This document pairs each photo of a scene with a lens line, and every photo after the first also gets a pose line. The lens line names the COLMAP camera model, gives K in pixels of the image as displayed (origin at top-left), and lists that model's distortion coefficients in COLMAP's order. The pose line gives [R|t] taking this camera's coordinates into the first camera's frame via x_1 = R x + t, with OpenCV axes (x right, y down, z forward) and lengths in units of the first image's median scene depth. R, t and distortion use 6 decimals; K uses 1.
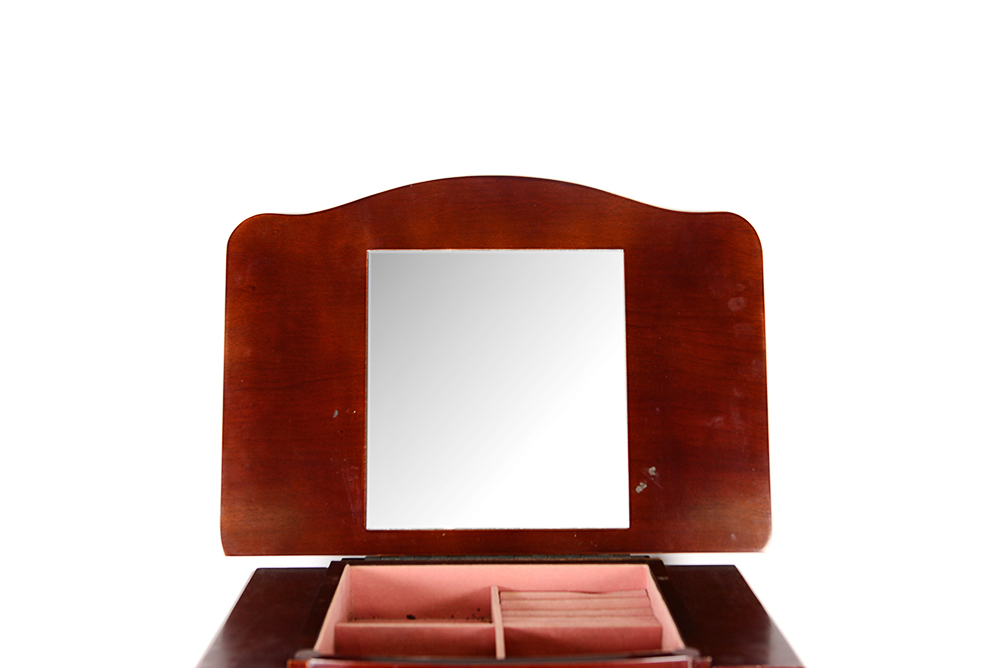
lens RADIAL K [[964.2, 0, 500.0], [0, 964.2, 331.7], [0, 0, 1]] dist [0.085337, 0.000000]
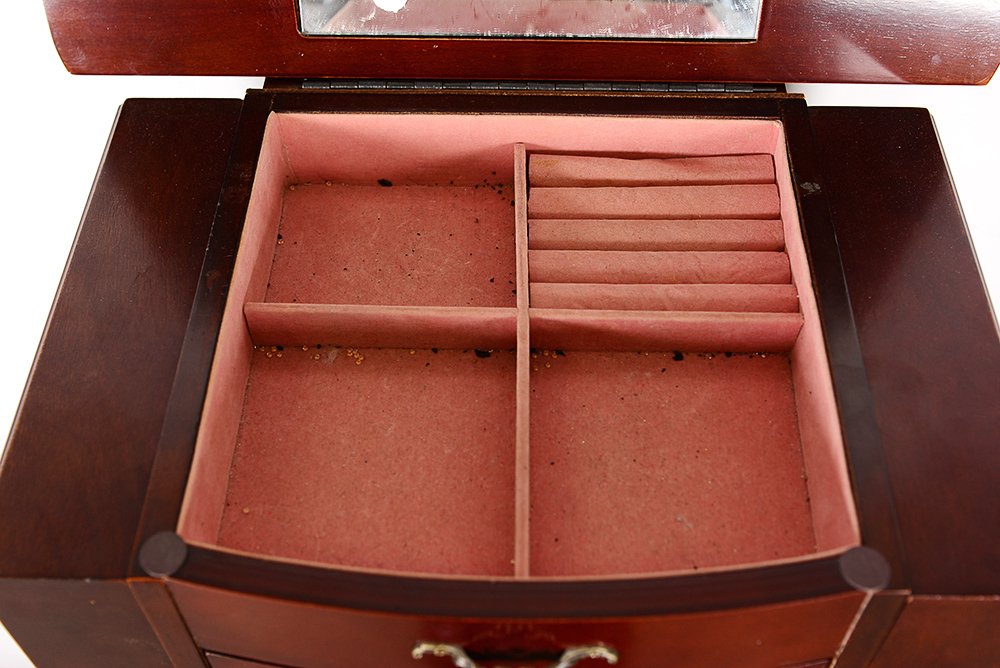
lens RADIAL K [[1174.5, 0, 498.9], [0, 1174.5, 333.9], [0, 0, 1]] dist [0.012665, 0.000000]
pose [[0.999396, 0.025114, -0.024010, 0.001651], [-0.004039, 0.770341, 0.637619, -0.111133], [0.034509, -0.637137, 0.769978, 0.362291]]
